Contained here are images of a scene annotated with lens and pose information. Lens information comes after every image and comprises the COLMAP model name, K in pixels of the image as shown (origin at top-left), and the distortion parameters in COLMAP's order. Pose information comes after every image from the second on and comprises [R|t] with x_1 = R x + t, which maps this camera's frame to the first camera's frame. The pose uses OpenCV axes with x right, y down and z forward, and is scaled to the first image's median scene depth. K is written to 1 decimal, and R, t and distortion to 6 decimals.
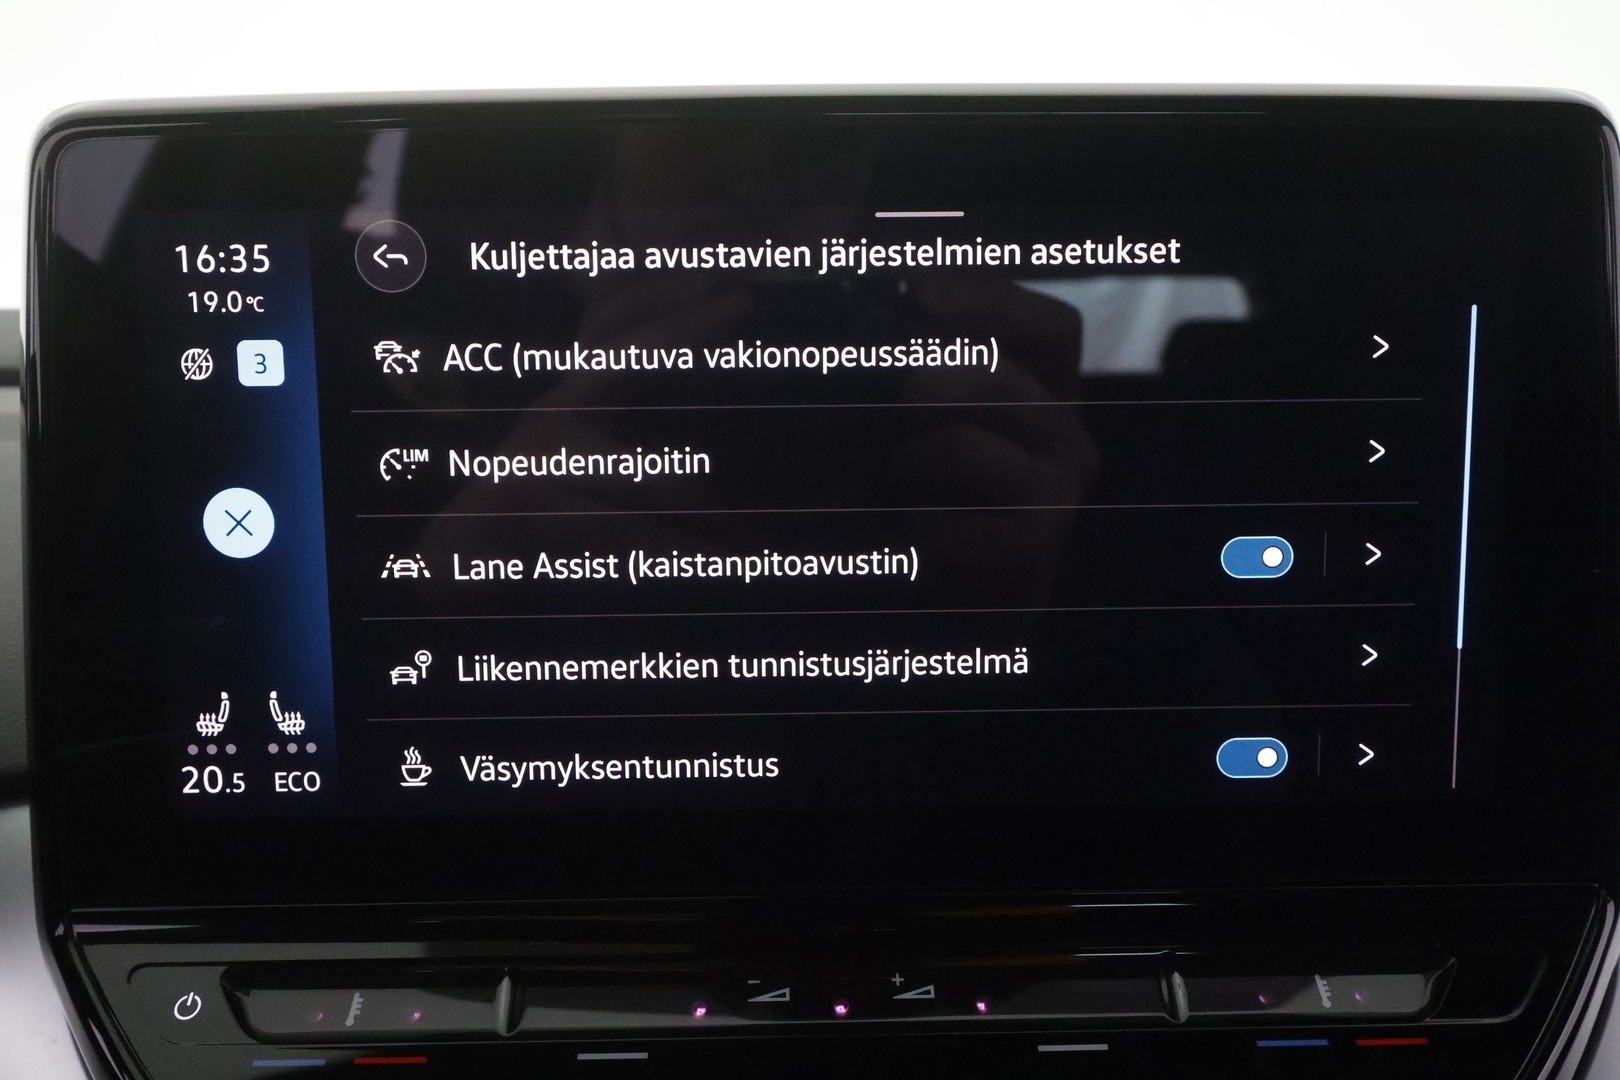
lens RADIAL K [[1272.7, 0, 810.0], [0, 1272.7, 540.0], [0, 0, 1]] dist [0.011007, -0.003951]
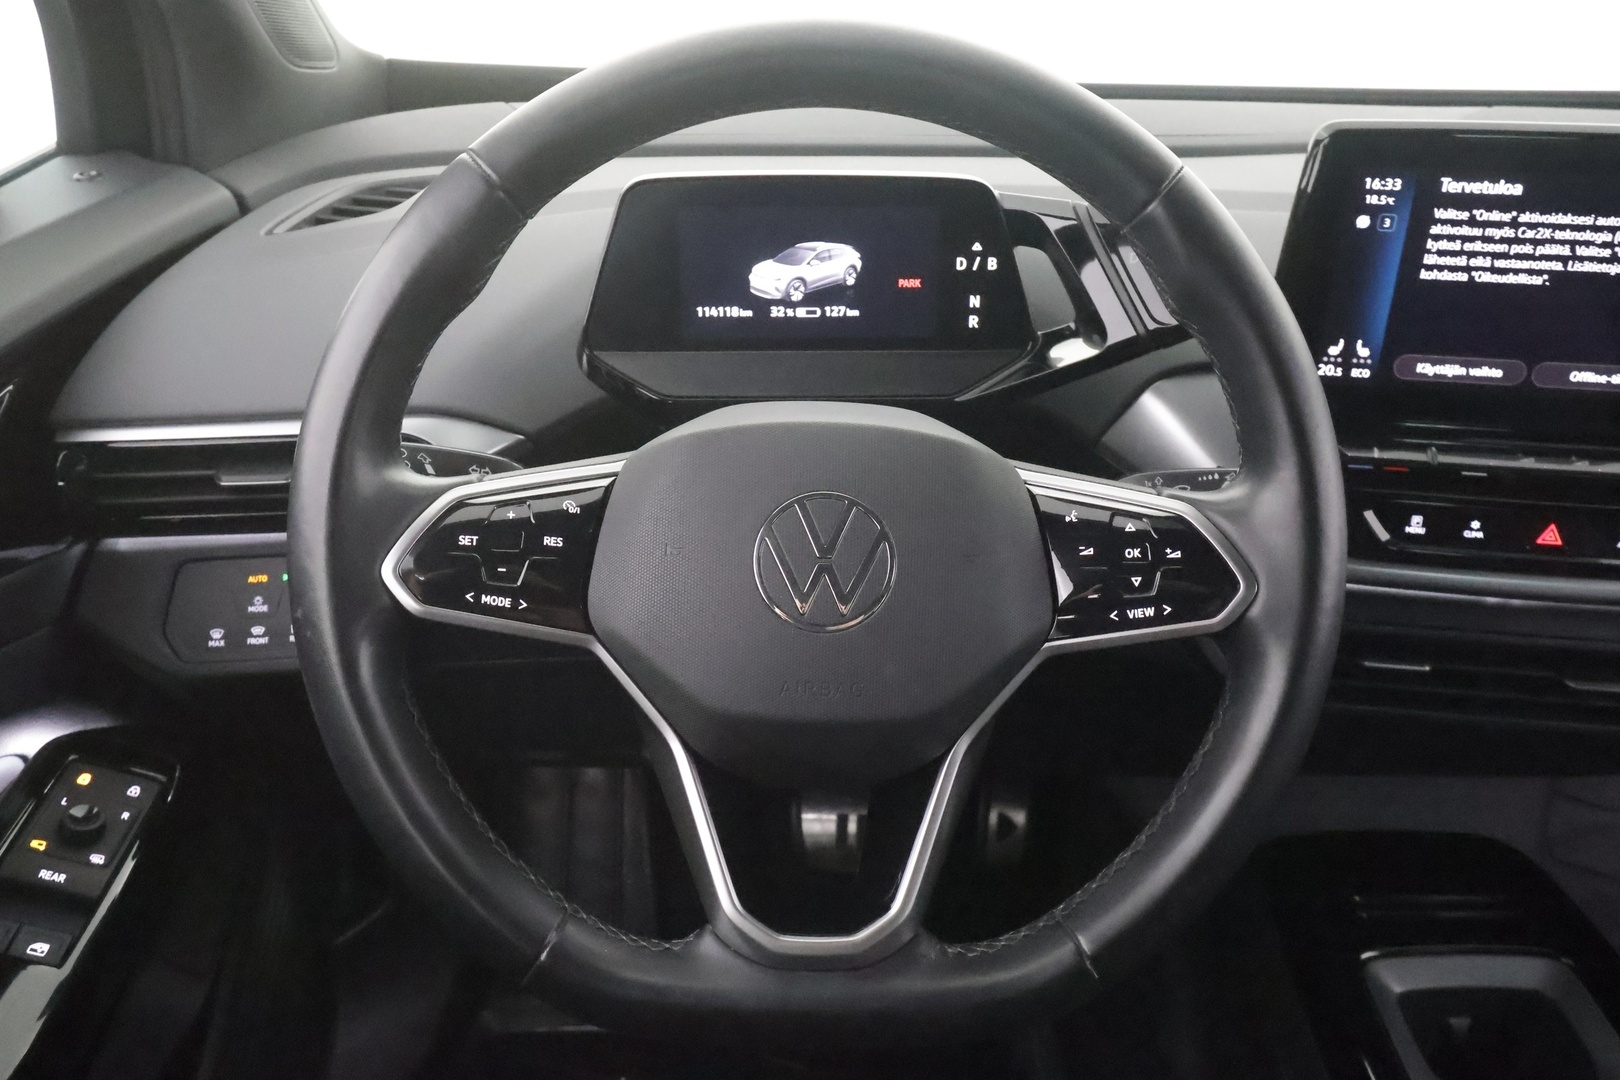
lens RADIAL K [[1272.7, 0, 810.0], [0, 1272.7, 540.0], [0, 0, 1]] dist [0.011007, -0.003951]
pose [[0.988055, 0.088137, -0.126405, -1.215334], [-0.044866, 0.949285, 0.311200, -0.280693], [0.147423, -0.301812, 0.941900, -1.934191]]
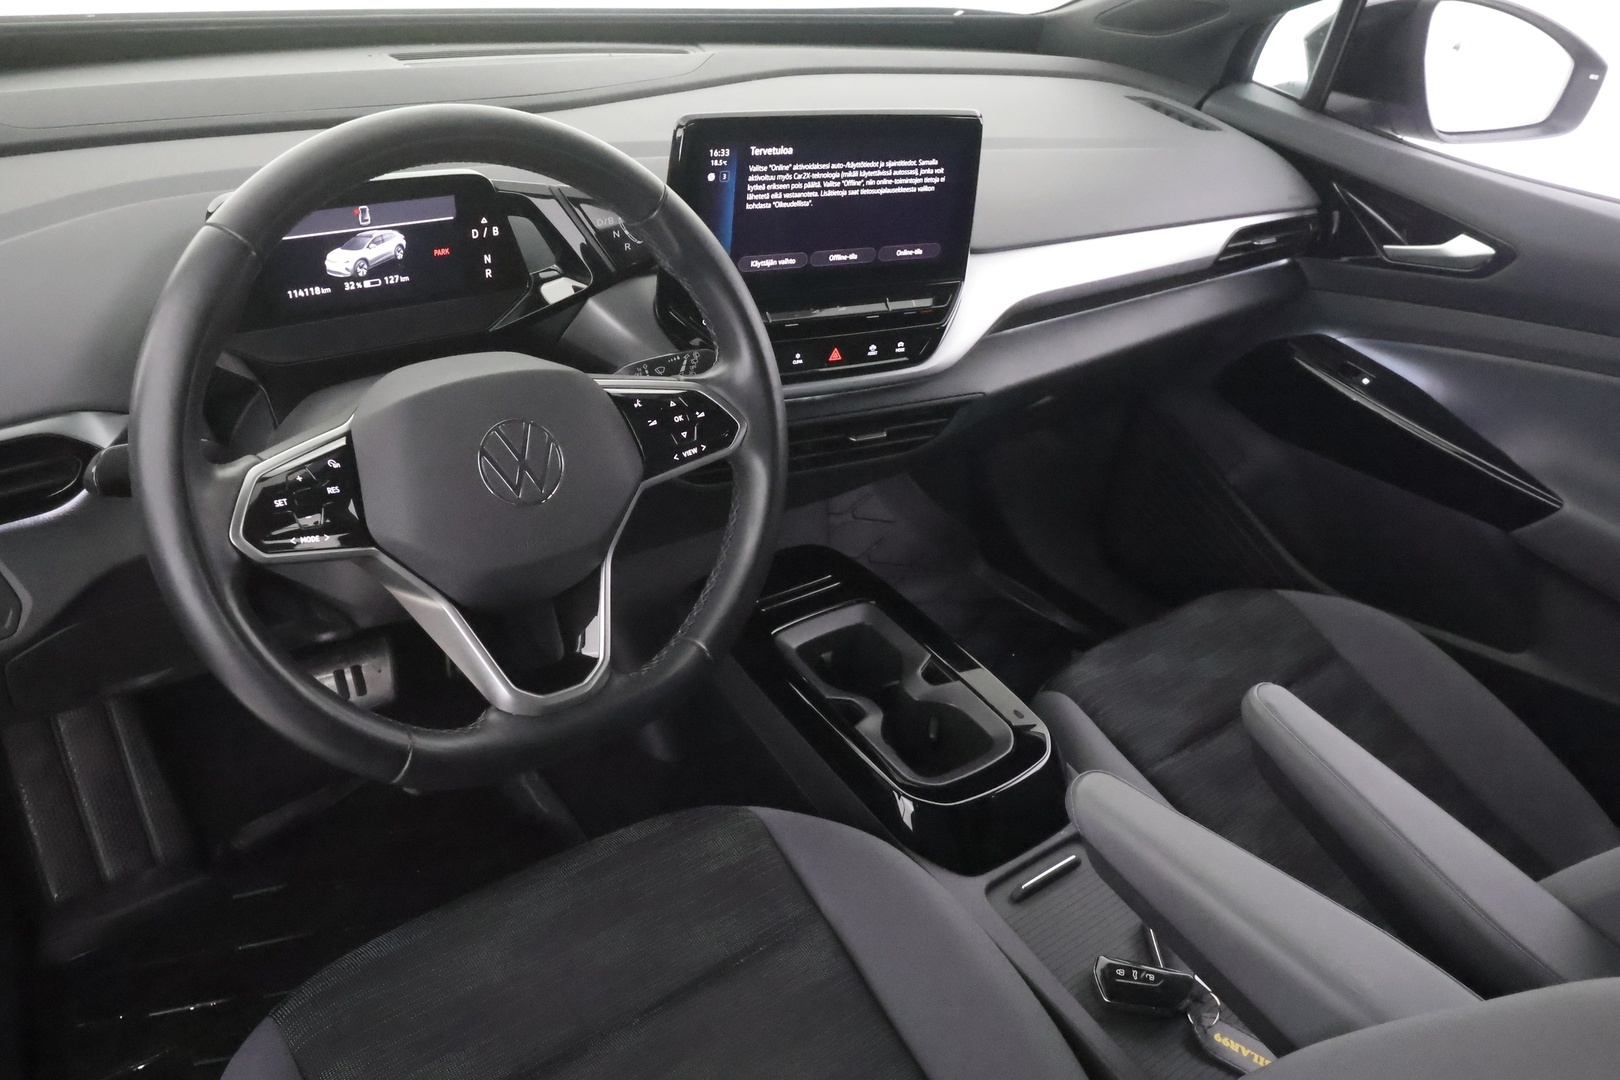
lens RADIAL K [[1272.7, 0, 810.0], [0, 1272.7, 540.0], [0, 0, 1]] dist [0.011007, -0.003951]
pose [[0.878275, -0.152496, 0.453187, -2.262533], [-0.053946, 0.910127, 0.410803, -0.786204], [-0.475104, -0.385245, 0.791115, -2.967360]]
